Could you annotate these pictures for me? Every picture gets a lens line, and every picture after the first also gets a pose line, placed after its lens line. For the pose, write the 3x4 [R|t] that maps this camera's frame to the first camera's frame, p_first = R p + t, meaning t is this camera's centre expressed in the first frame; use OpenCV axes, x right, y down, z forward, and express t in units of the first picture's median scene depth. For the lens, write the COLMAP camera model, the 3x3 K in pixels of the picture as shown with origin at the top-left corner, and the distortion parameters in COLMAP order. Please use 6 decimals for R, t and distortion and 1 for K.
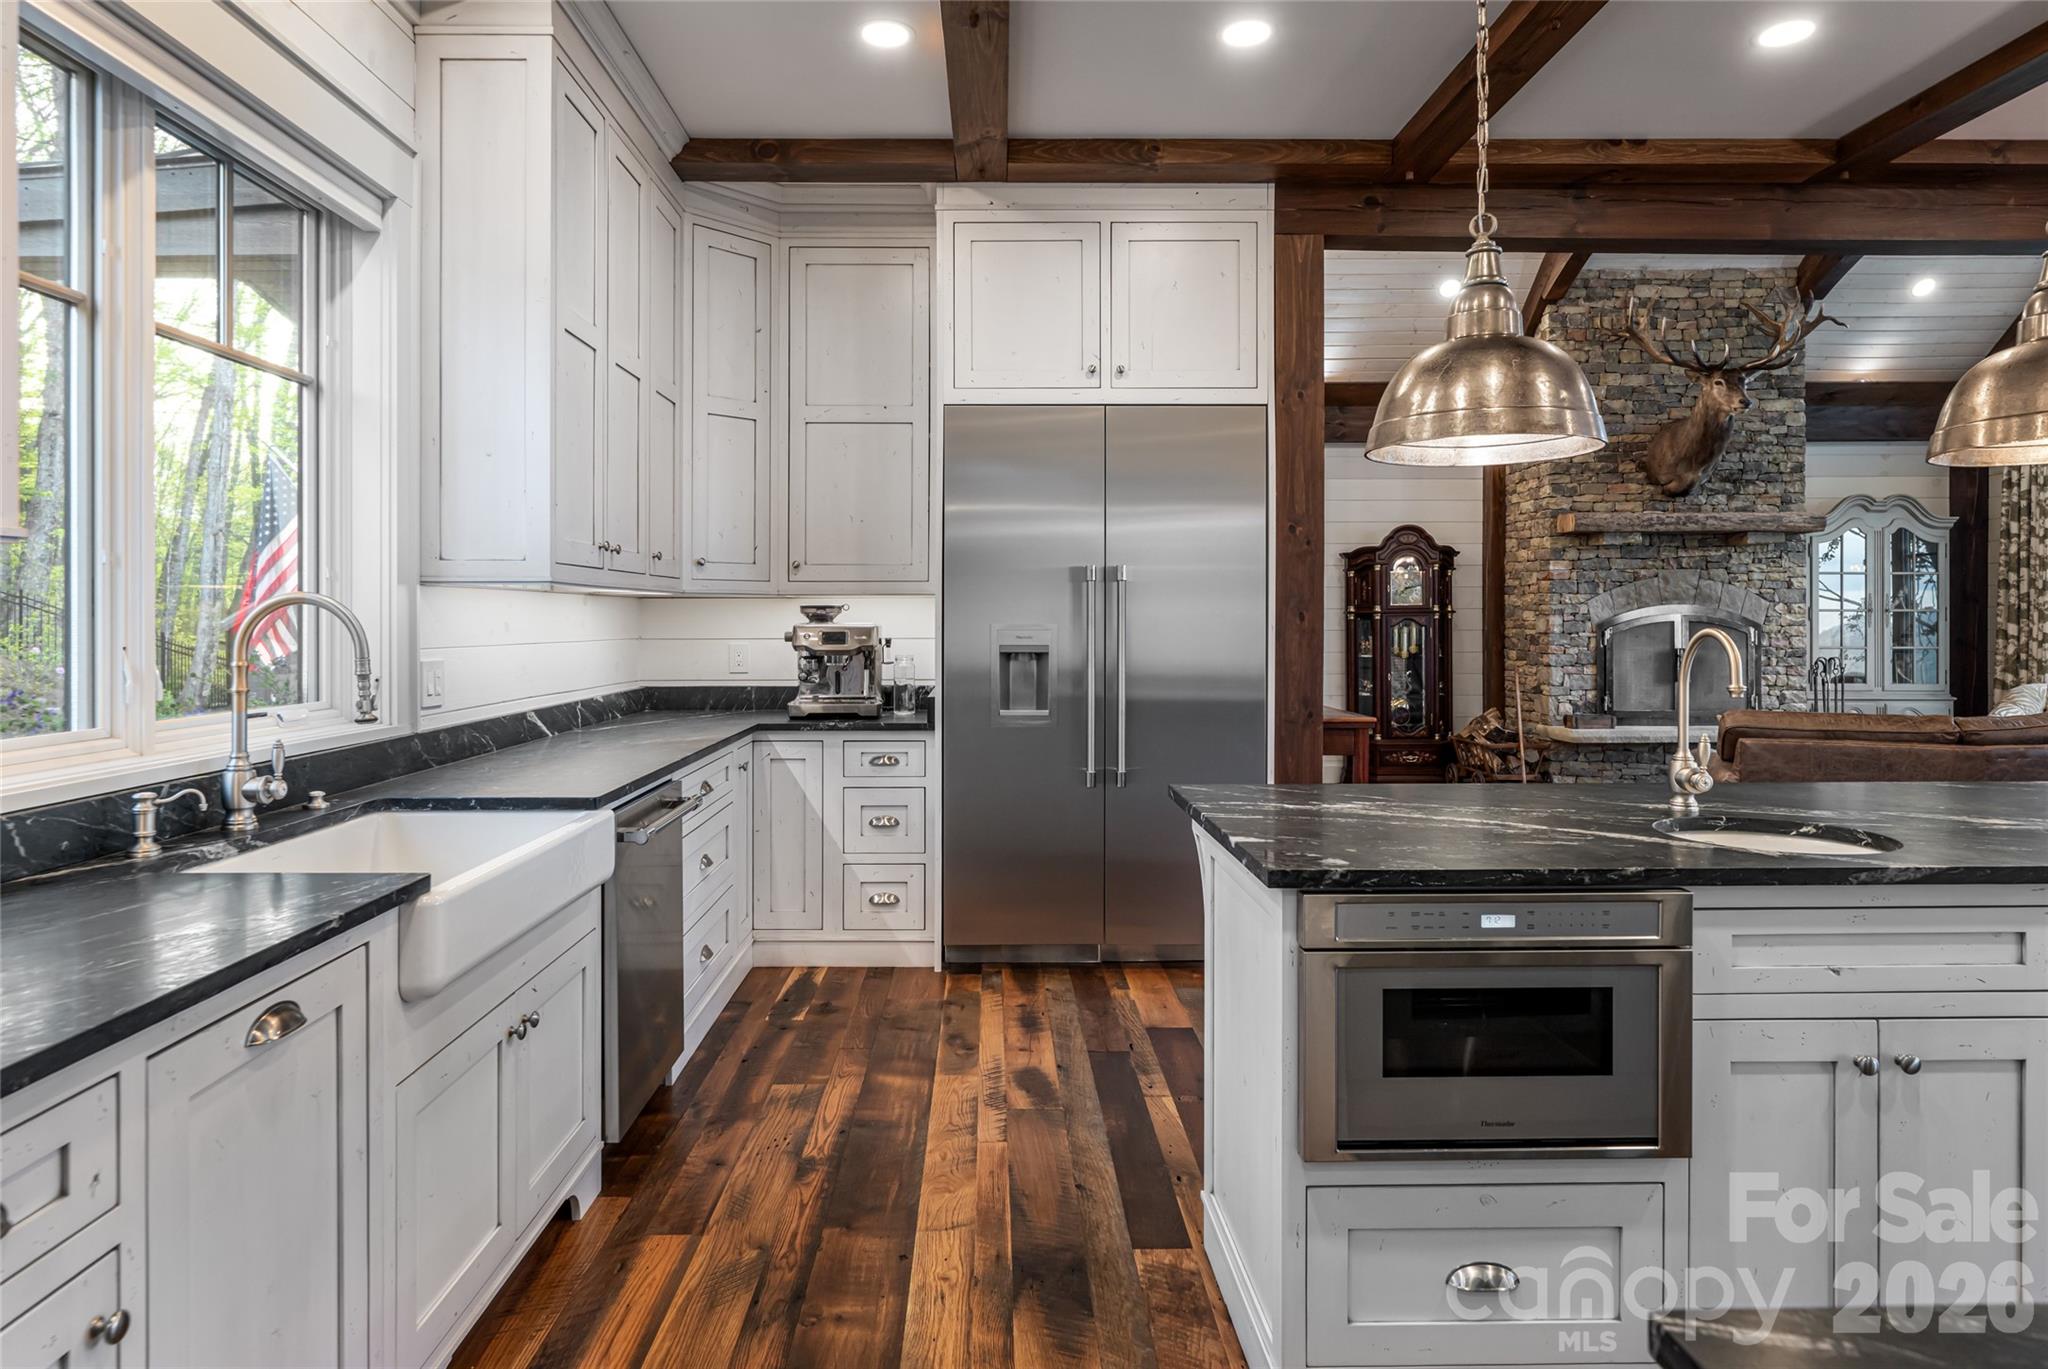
lens RADIAL K [[1181.9, 0, 987.1], [0, 1181.9, 628.0], [0, 0, 1]] dist [-0.007069, 0.002363]
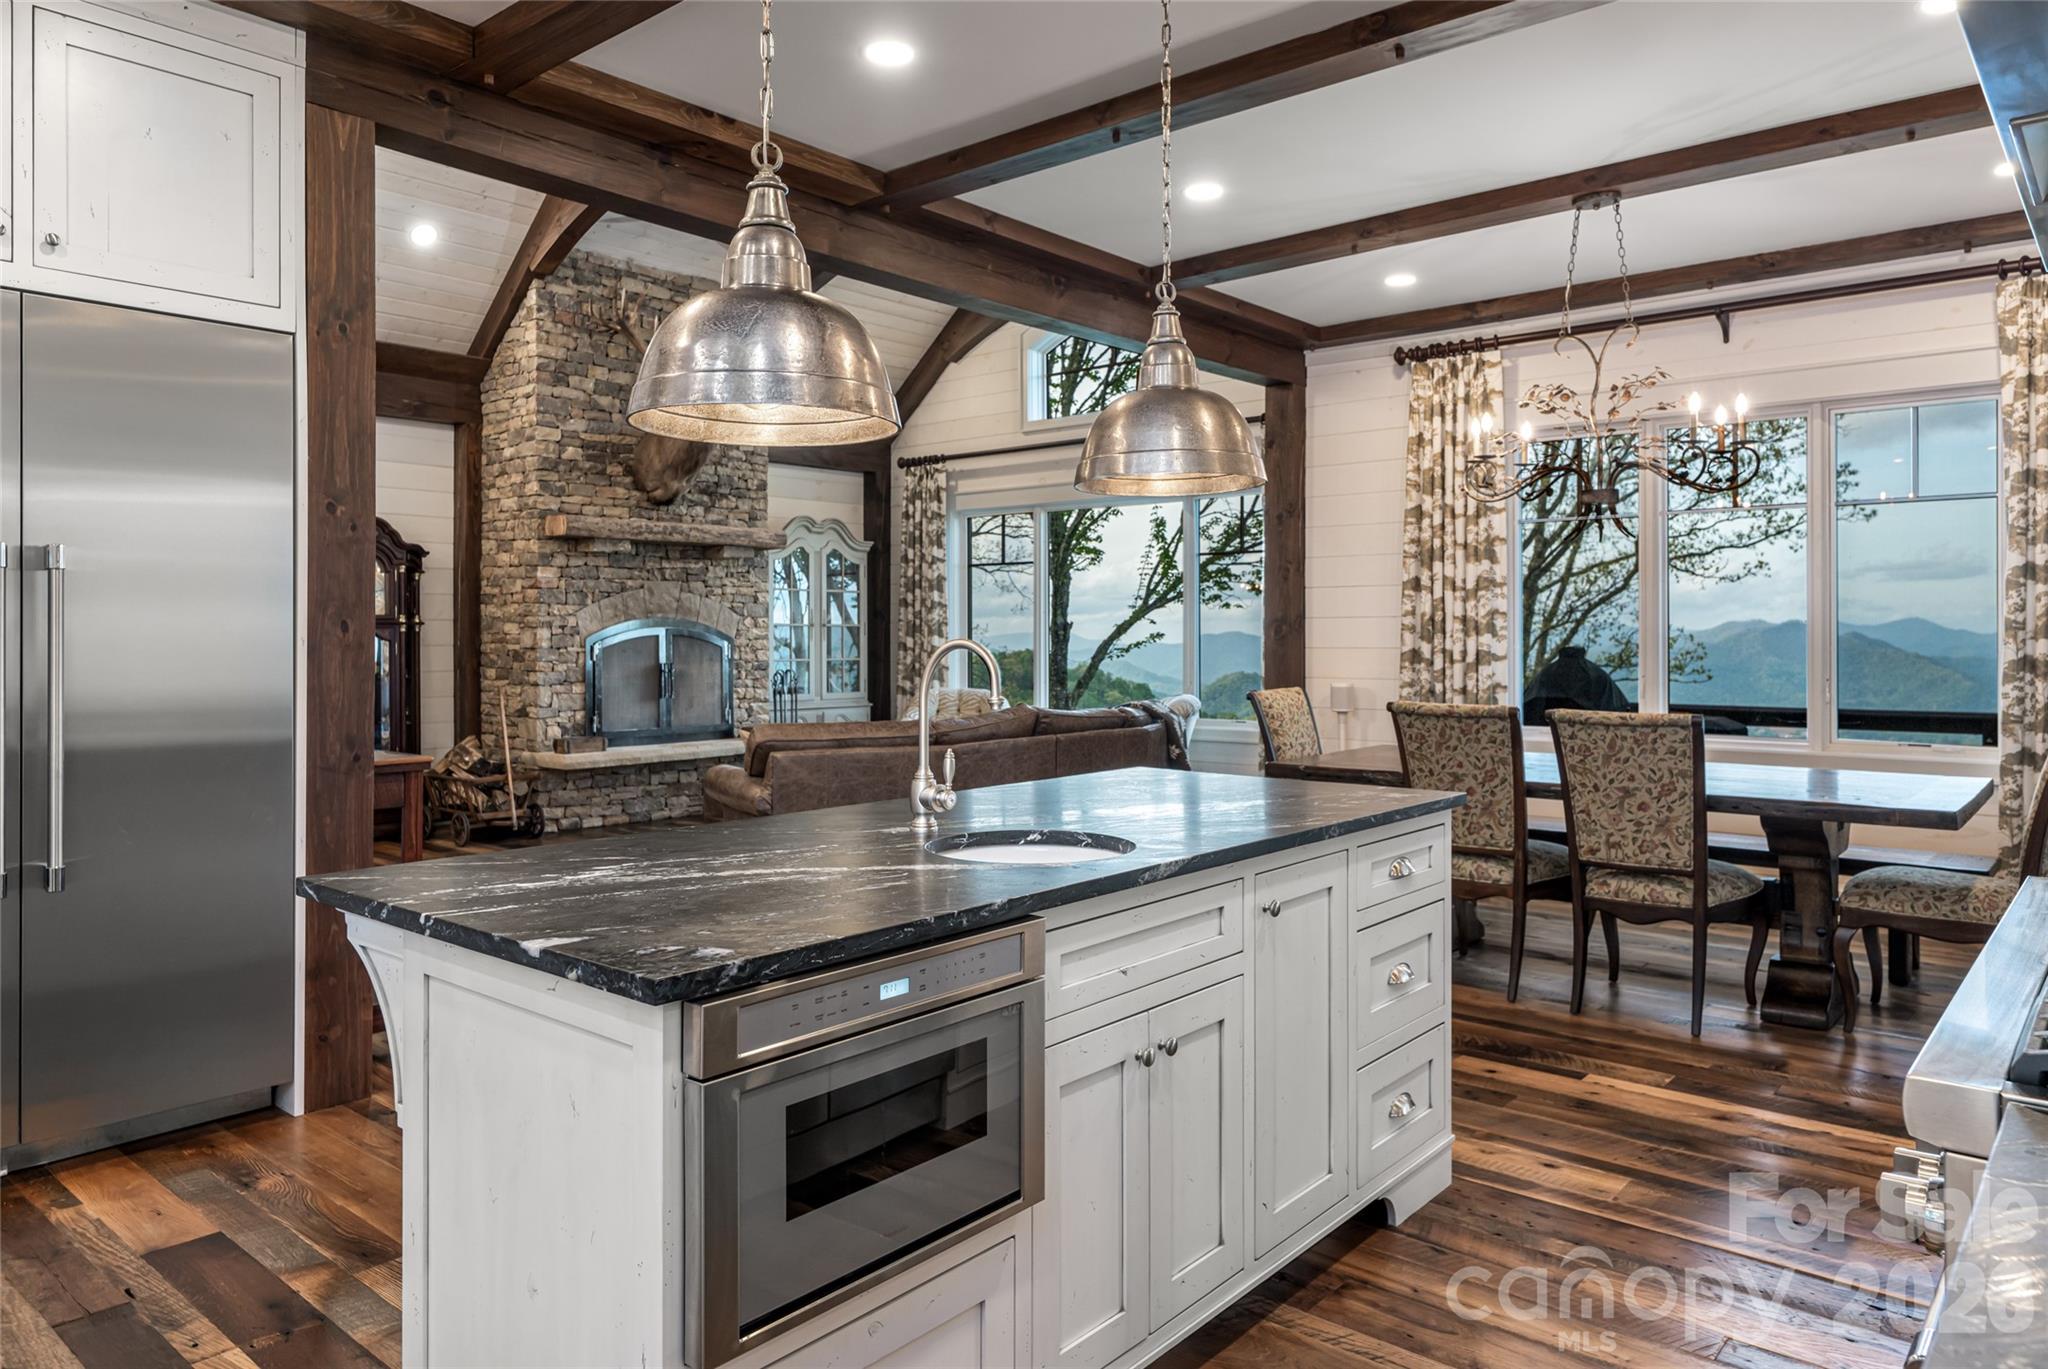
lens RADIAL K [[1342.1, 0, 1019.4], [0, 1342.1, 633.3], [0, 0, 1]] dist [-0.003945, 0.003602]
pose [[0.655803, 0.002088, 0.754929, -0.047240], [0.003813, 0.999974, -0.006078, 0.000714], [-0.754922, 0.006864, 0.655778, 0.064868]]
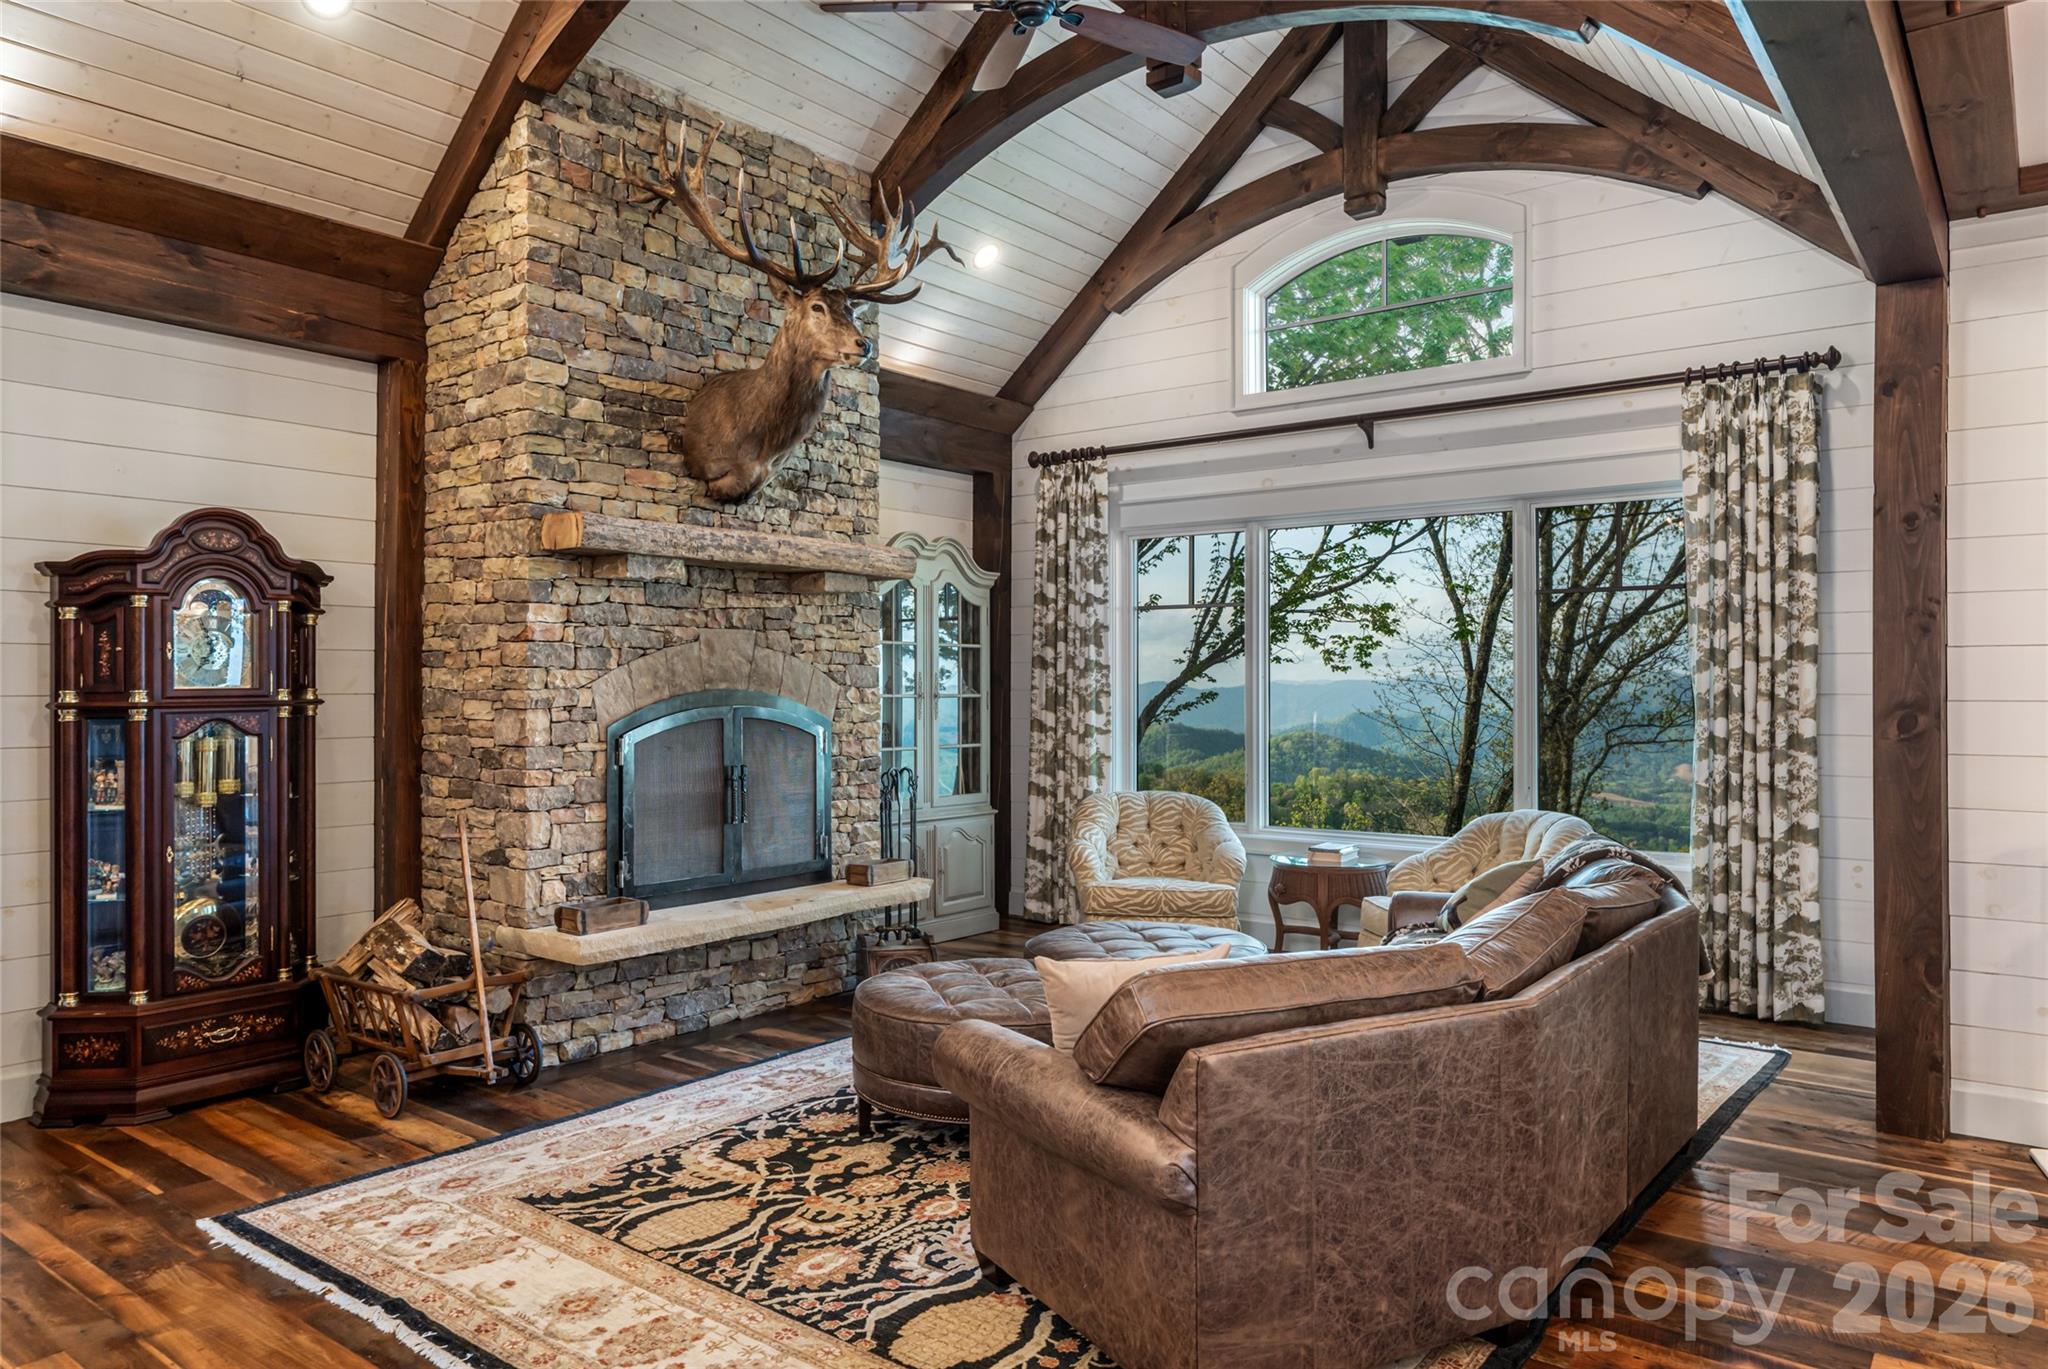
lens RADIAL K [[1342.1, 0, 1025.4], [0, 1342.1, 671.3], [0, 0, 1]] dist [-0.003945, 0.003602]
pose [[0.608832, 0.009817, 0.793238, 0.150473], [0.002810, 0.999890, -0.014532, -0.018713], [-0.793294, 0.011077, 0.608738, 0.480427]]
